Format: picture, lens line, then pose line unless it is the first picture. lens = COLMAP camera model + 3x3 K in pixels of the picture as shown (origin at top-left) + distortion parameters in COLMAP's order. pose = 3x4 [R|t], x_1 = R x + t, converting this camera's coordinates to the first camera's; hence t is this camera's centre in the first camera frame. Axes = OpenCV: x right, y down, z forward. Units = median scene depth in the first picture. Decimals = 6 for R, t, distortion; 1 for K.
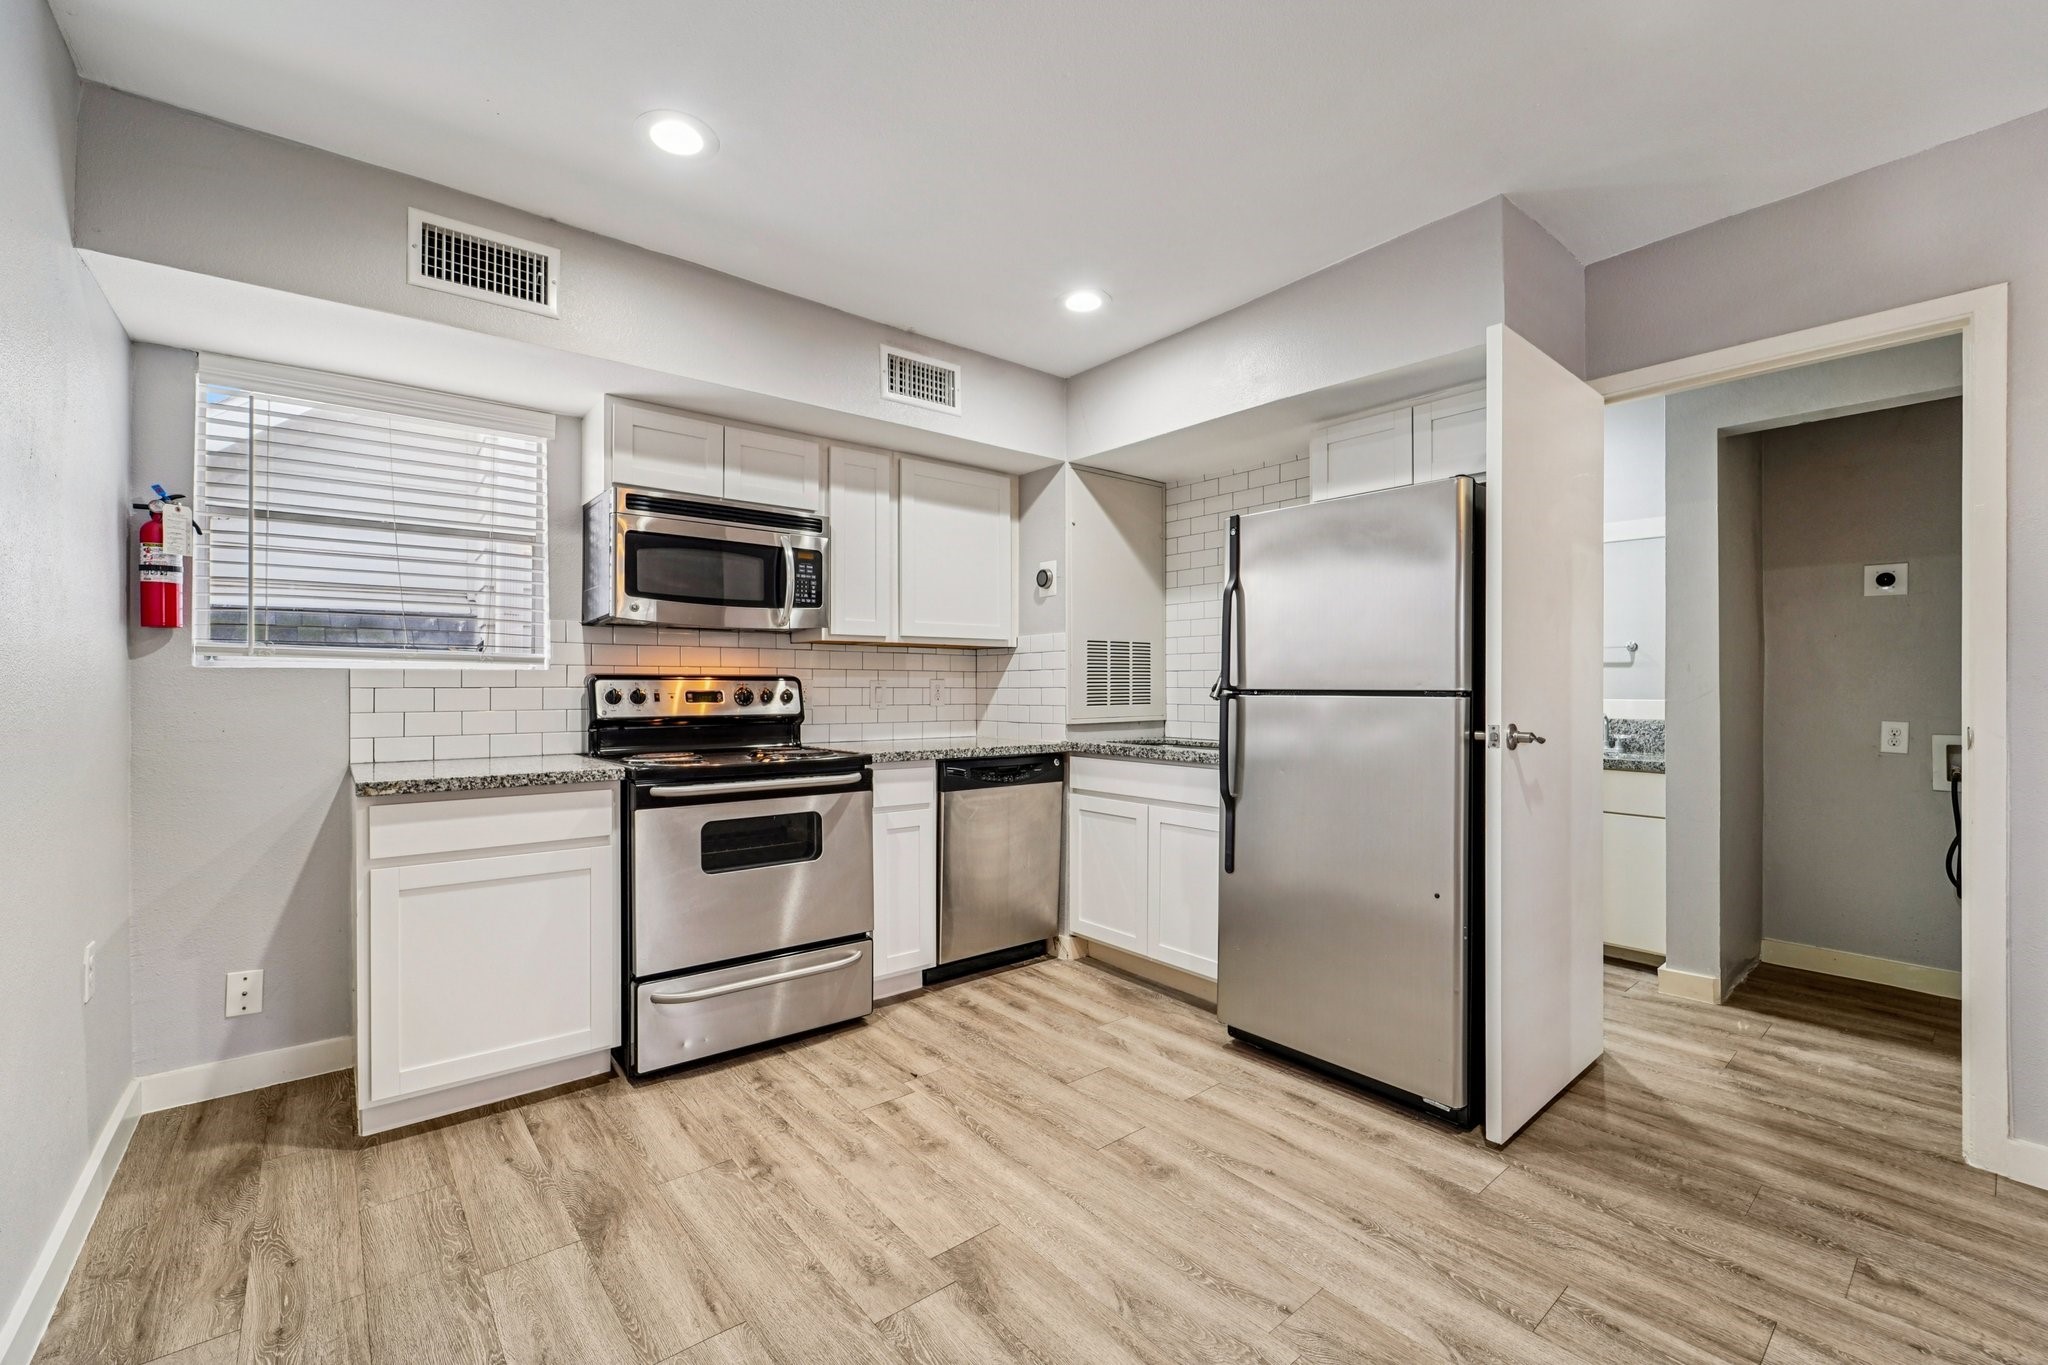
lens RADIAL K [[851.8, 0, 1014.1], [0, 851.8, 692.2], [0, 0, 1]] dist [-0.012108, 0.000023]
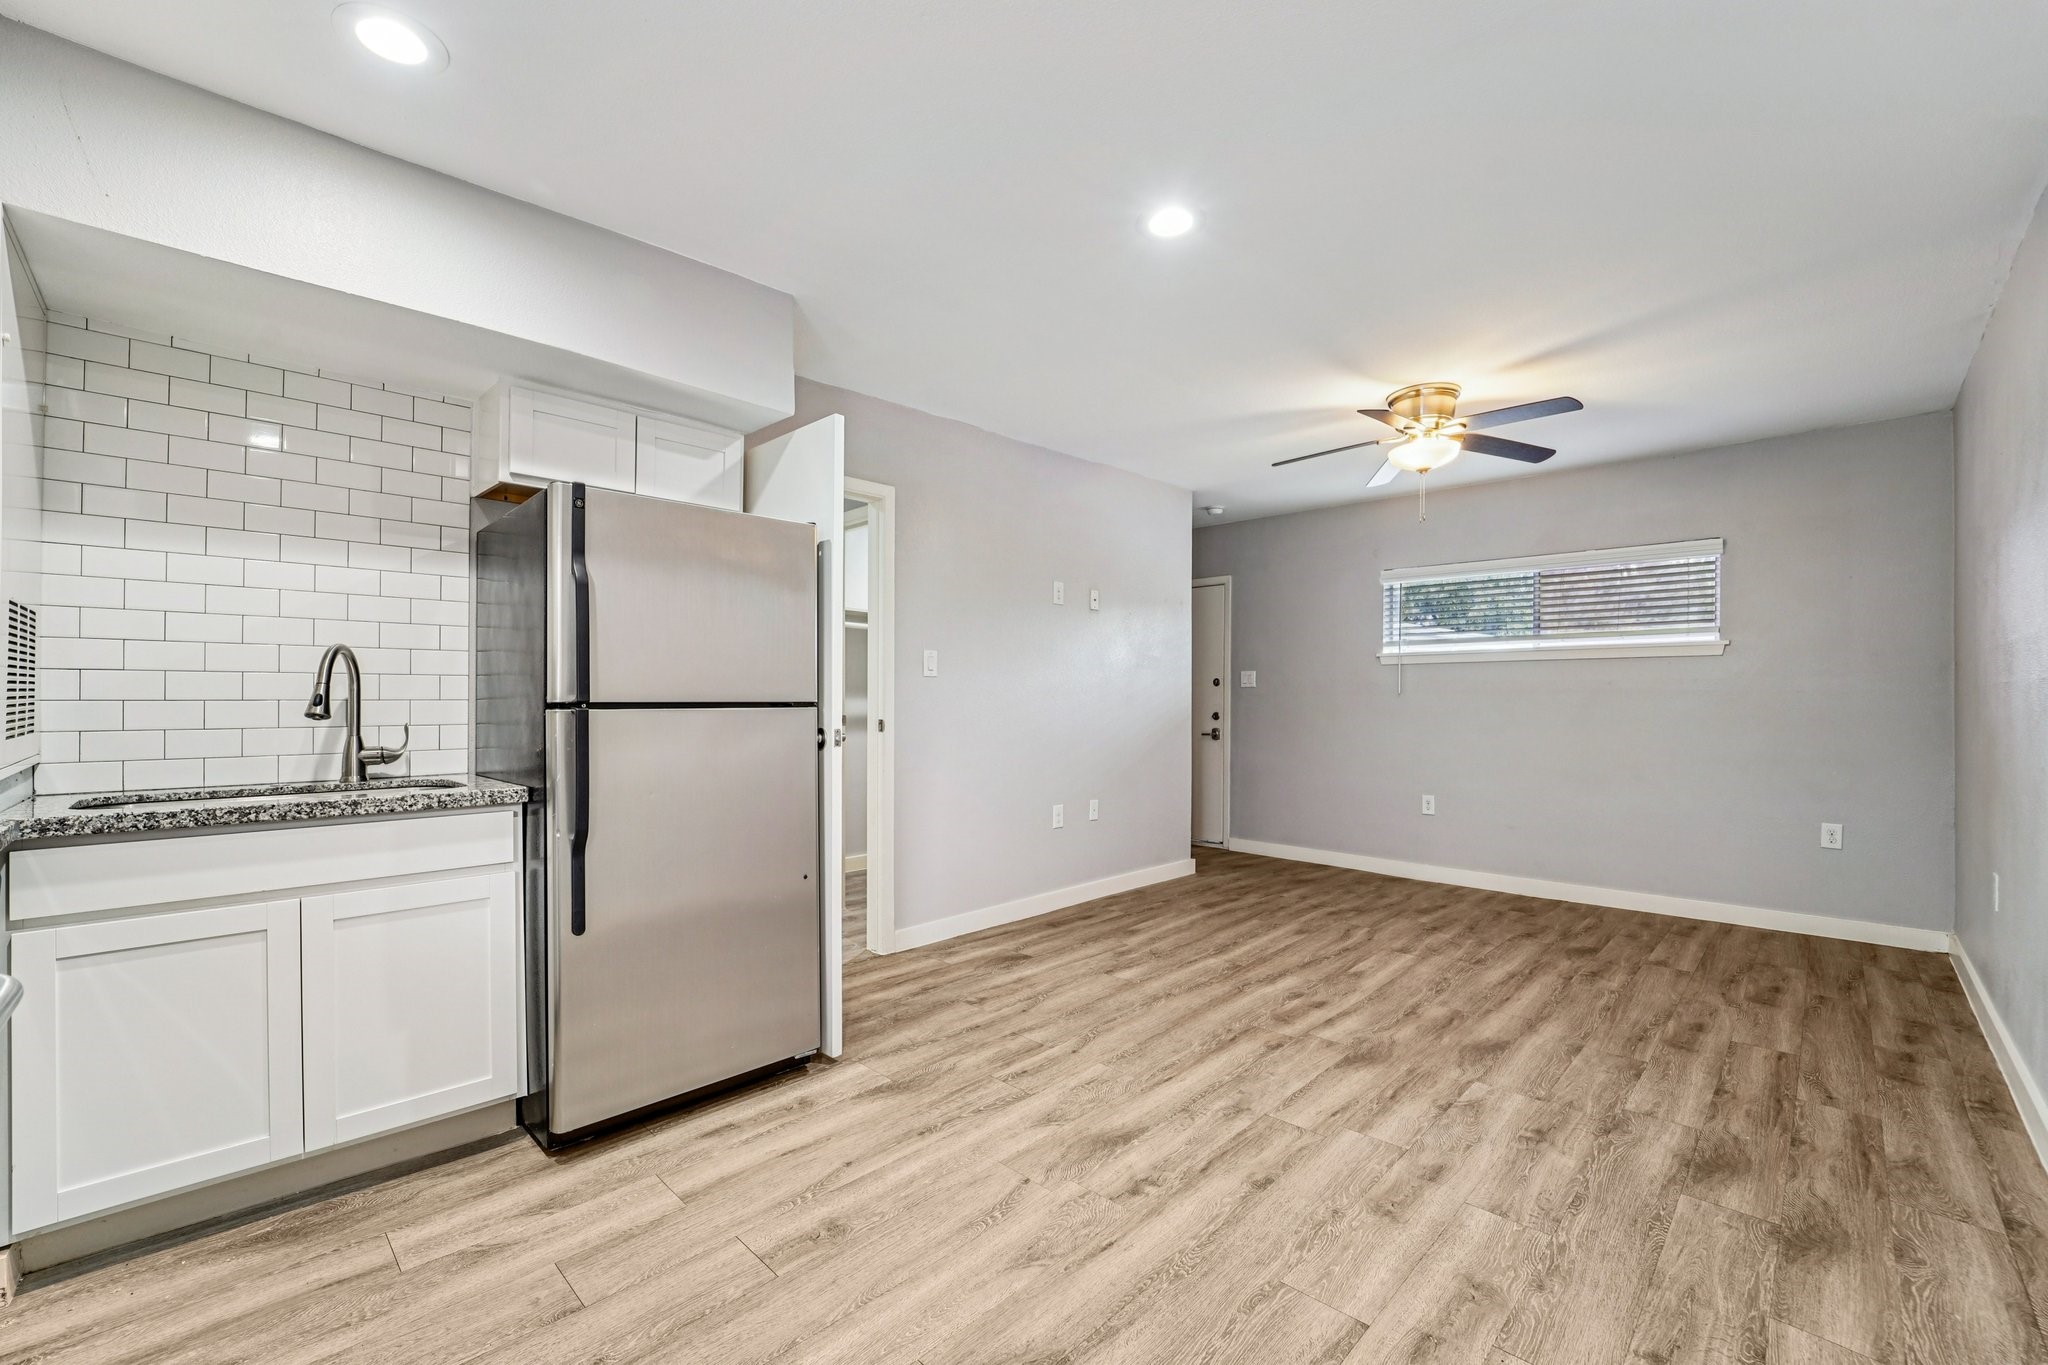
lens RADIAL K [[851.8, 0, 1014.1], [0, 851.8, 692.2], [0, 0, 1]] dist [-0.012108, 0.000023]
pose [[-0.107652, 0.001959, 0.994187, -0.560178], [0.001441, 0.999997, -0.001814, -0.010534], [-0.994188, 0.001238, -0.107655, 0.665306]]
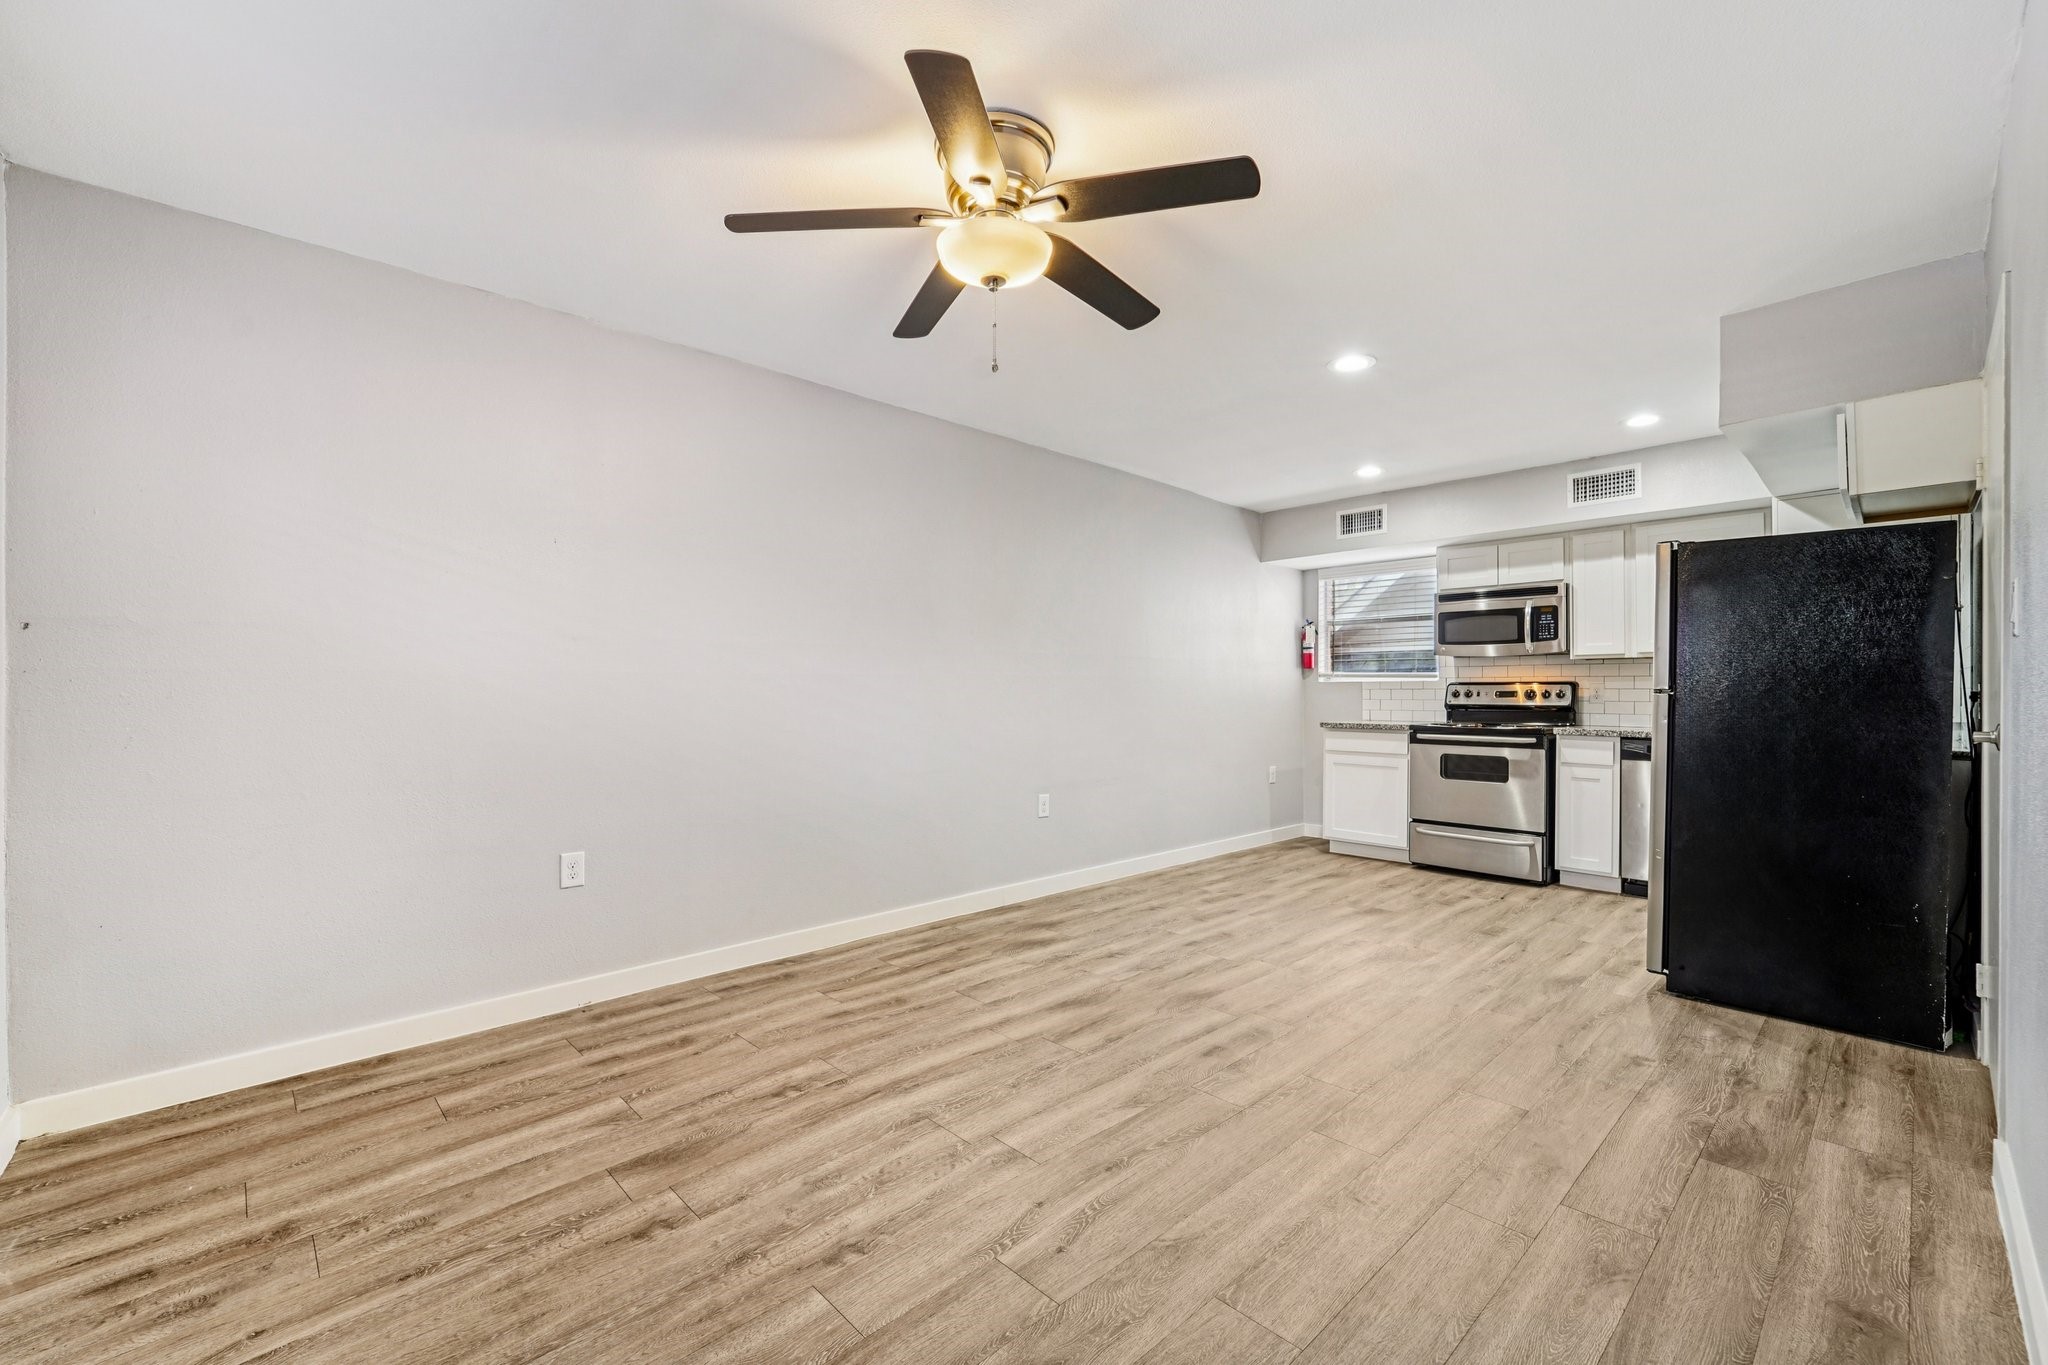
lens RADIAL K [[851.8, 0, 1014.1], [0, 851.8, 692.2], [0, 0, 1]] dist [-0.012108, 0.000023]
pose [[0.070655, -0.000406, -0.997501, 1.508775], [-0.003422, 0.999994, -0.000649, 0.006735], [0.997495, 0.003459, 0.070653, -0.173872]]
